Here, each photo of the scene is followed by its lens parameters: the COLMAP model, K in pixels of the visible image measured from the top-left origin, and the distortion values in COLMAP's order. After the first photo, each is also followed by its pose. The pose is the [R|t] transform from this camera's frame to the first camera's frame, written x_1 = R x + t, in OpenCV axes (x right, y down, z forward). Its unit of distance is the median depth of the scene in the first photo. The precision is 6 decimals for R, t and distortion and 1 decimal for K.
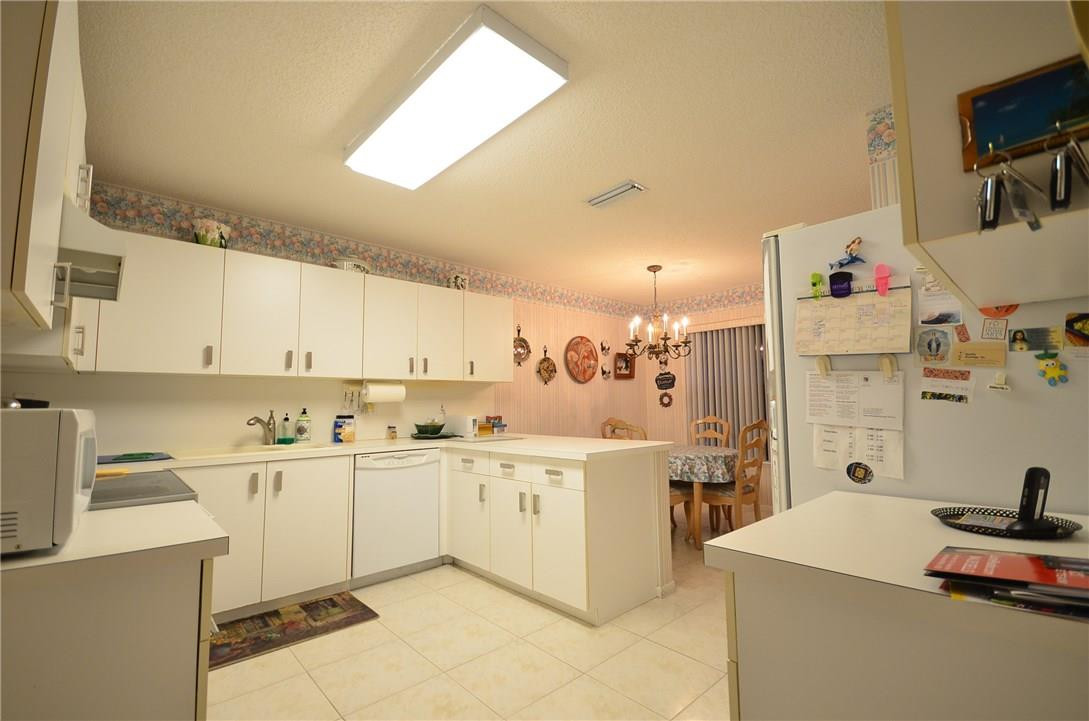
lens RADIAL K [[478.3, 0, 557.6], [0, 478.3, 363.8], [0, 0, 1]] dist [-0.000275, -0.004666]
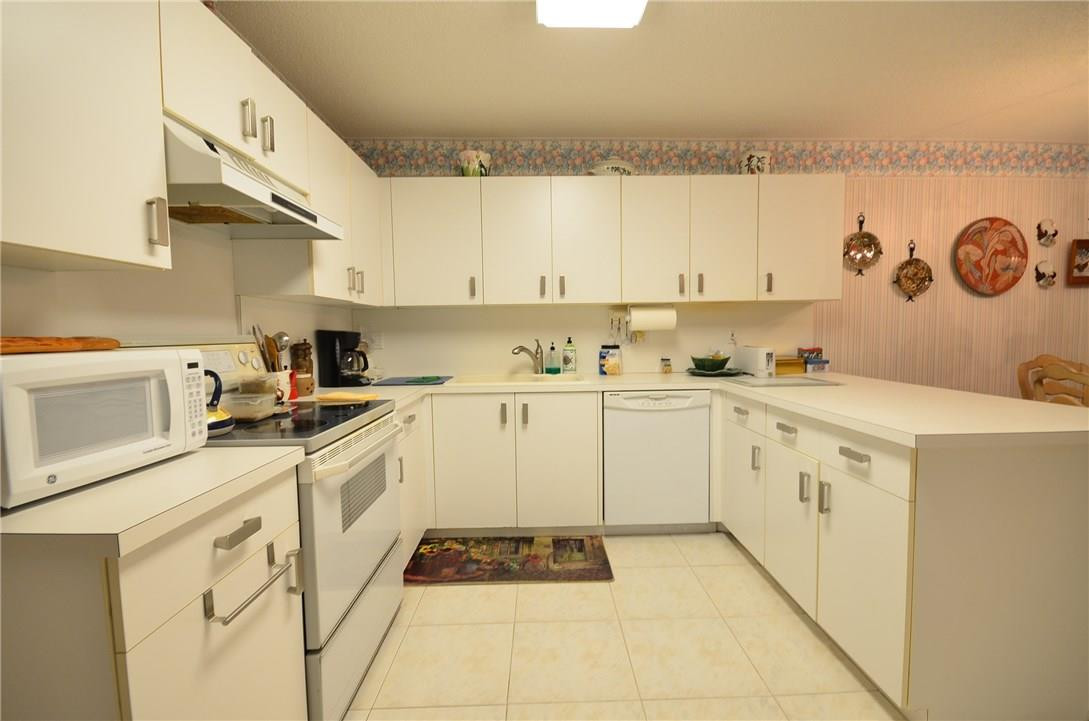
lens RADIAL K [[478.3, 0, 550.4], [0, 478.3, 366.3], [0, 0, 1]] dist [-0.000275, -0.004666]
pose [[0.741165, 0.049959, -0.669461, 0.071791], [0.061530, 0.987974, 0.141848, 0.011942], [0.668497, -0.146325, 0.729178, 0.246526]]
